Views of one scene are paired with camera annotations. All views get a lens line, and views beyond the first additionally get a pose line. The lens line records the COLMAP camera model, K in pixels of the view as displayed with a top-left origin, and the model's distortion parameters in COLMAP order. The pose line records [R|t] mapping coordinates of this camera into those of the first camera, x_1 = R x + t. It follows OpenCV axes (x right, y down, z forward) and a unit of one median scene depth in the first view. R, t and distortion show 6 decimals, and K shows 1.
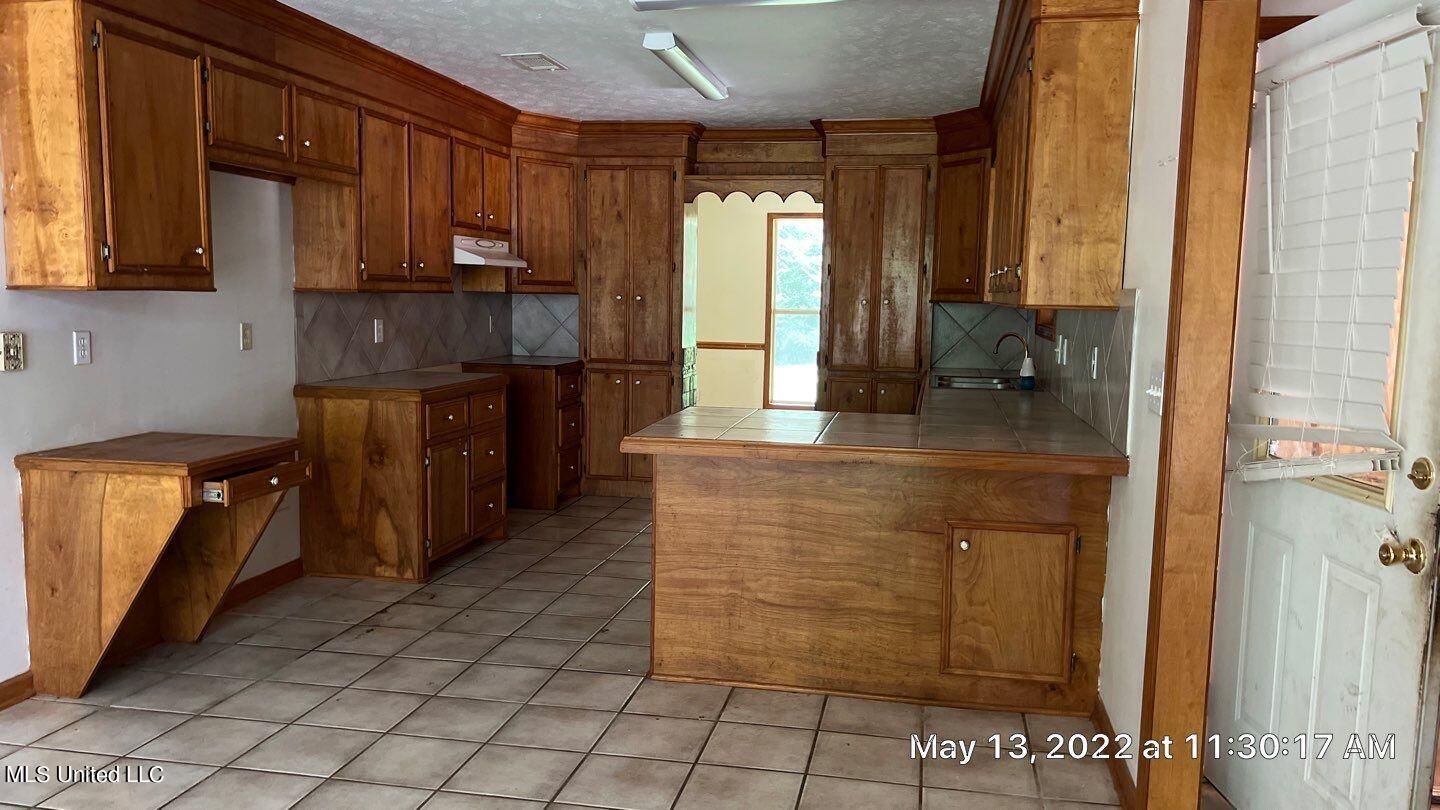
lens RADIAL K [[1089.2, 0, 721.5], [0, 1089.2, 405.1], [0, 0, 1]] dist [0.067375, -0.018788]
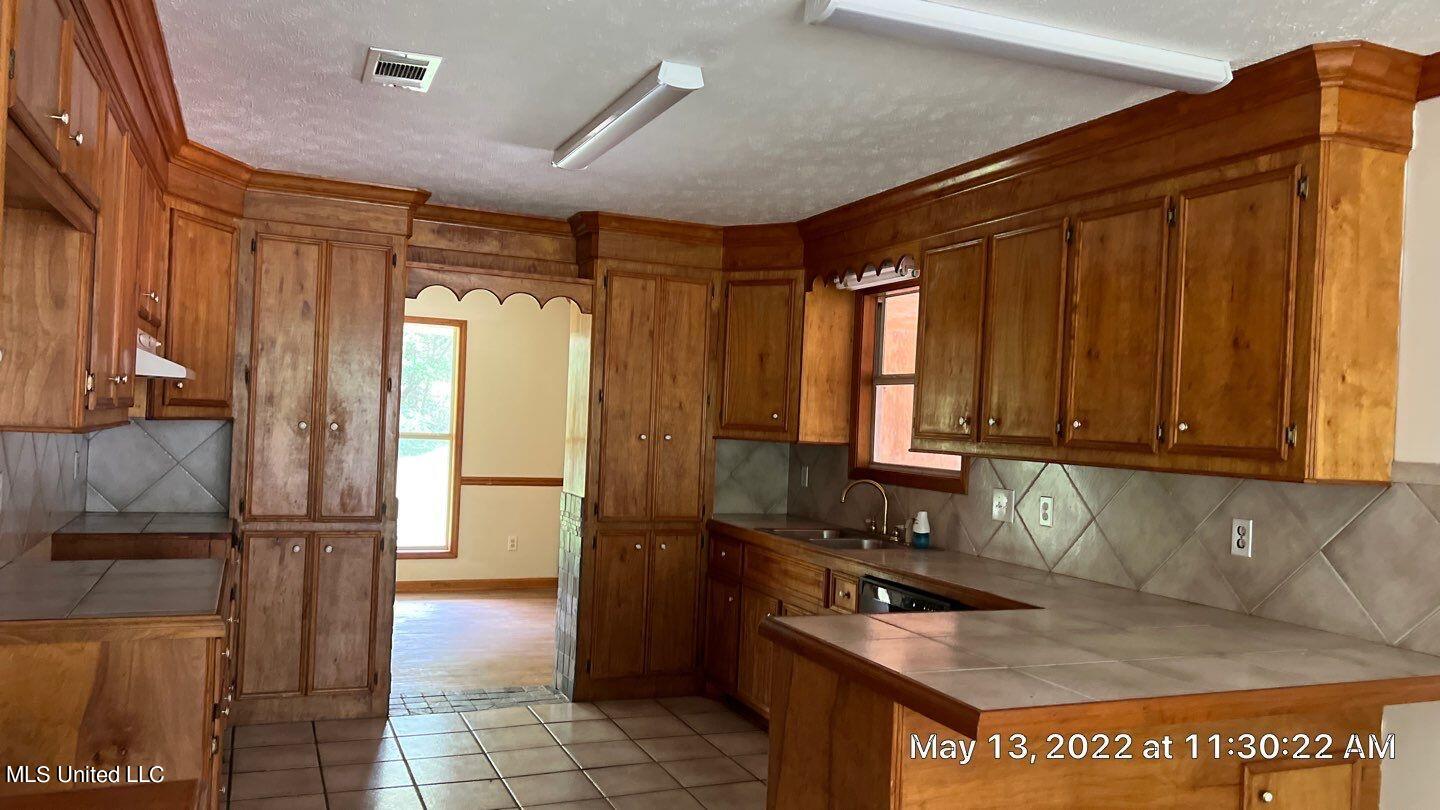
lens RADIAL K [[1089.2, 0, 719.3], [0, 1089.2, 414.1], [0, 0, 1]] dist [0.067375, -0.018788]
pose [[0.829541, 0.020707, 0.558062, -0.281341], [0.029386, 0.996309, -0.080648, -0.045027], [-0.557672, 0.083300, 0.825871, 0.297367]]
